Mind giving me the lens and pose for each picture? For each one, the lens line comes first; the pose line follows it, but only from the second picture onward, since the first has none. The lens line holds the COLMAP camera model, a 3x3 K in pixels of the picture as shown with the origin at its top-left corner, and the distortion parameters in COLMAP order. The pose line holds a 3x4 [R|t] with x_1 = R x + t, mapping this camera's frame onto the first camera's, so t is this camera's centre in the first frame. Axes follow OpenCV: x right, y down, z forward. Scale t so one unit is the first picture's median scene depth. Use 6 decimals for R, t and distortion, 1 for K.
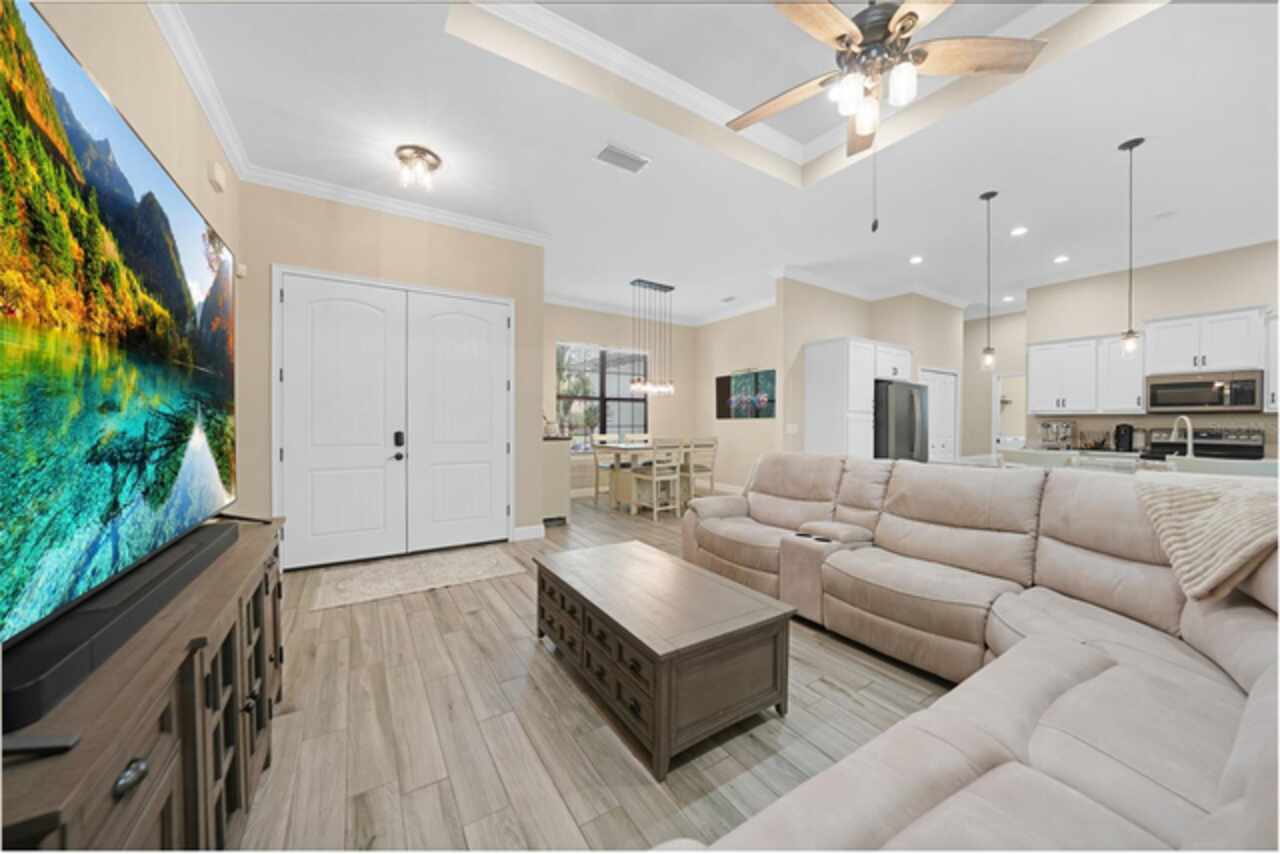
lens RADIAL K [[438.9, 0, 639.3], [0, 438.9, 434.0], [0, 0, 1]] dist [-0.021684, 0.002588]
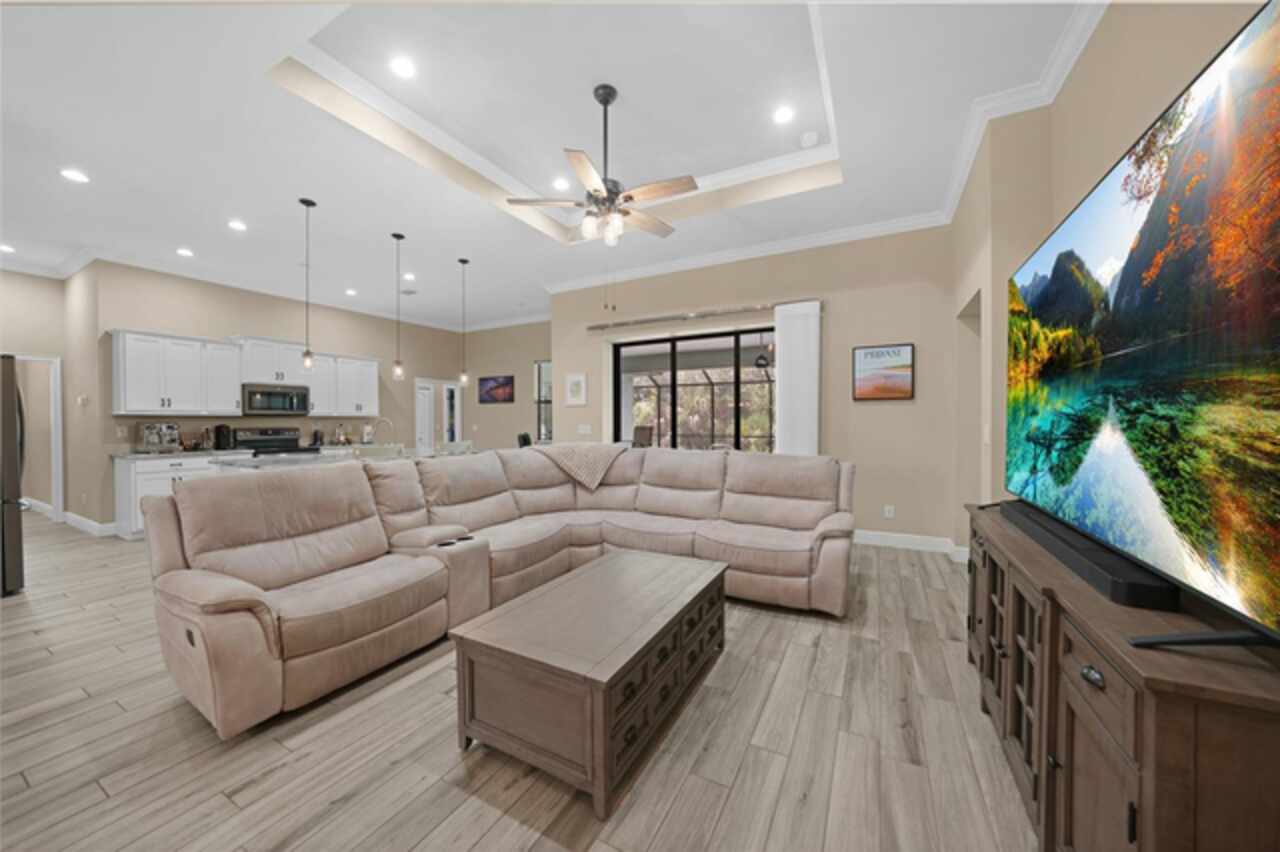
lens RADIAL K [[438.9, 0, 647.6], [0, 438.9, 427.7], [0, 0, 1]] dist [-0.021684, 0.002588]
pose [[-0.498139, -0.009926, 0.867040, -0.515599], [0.026654, 0.999287, 0.026754, -0.023612], [-0.866687, 0.036437, -0.497519, 0.866746]]
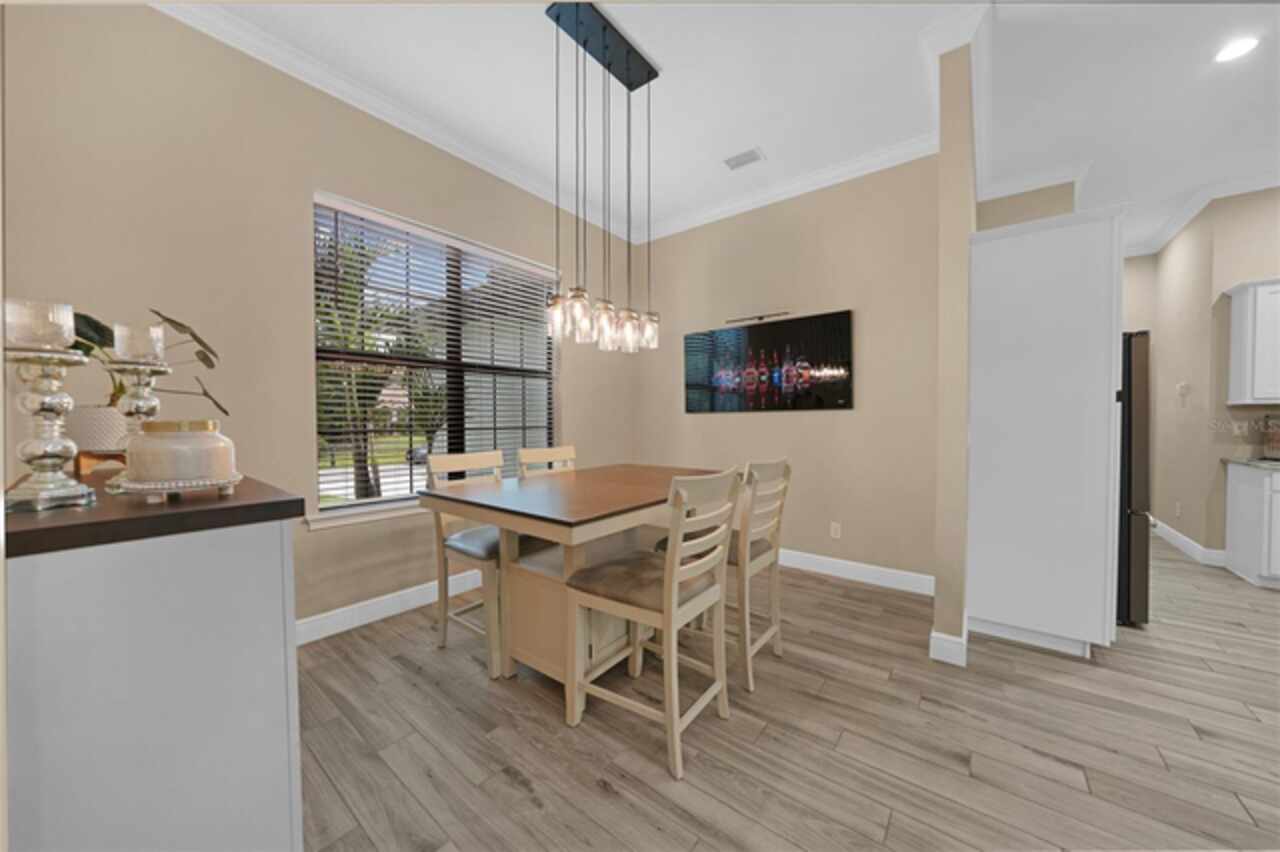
lens RADIAL K [[438.9, 0, 640.0], [0, 438.9, 430.5], [0, 0, 1]] dist [-0.021684, 0.002588]
pose [[0.944781, -0.012935, 0.327448, -0.115973], [0.014884, 0.999883, -0.003448, -0.030921], [-0.327366, 0.008131, 0.944863, 1.181077]]
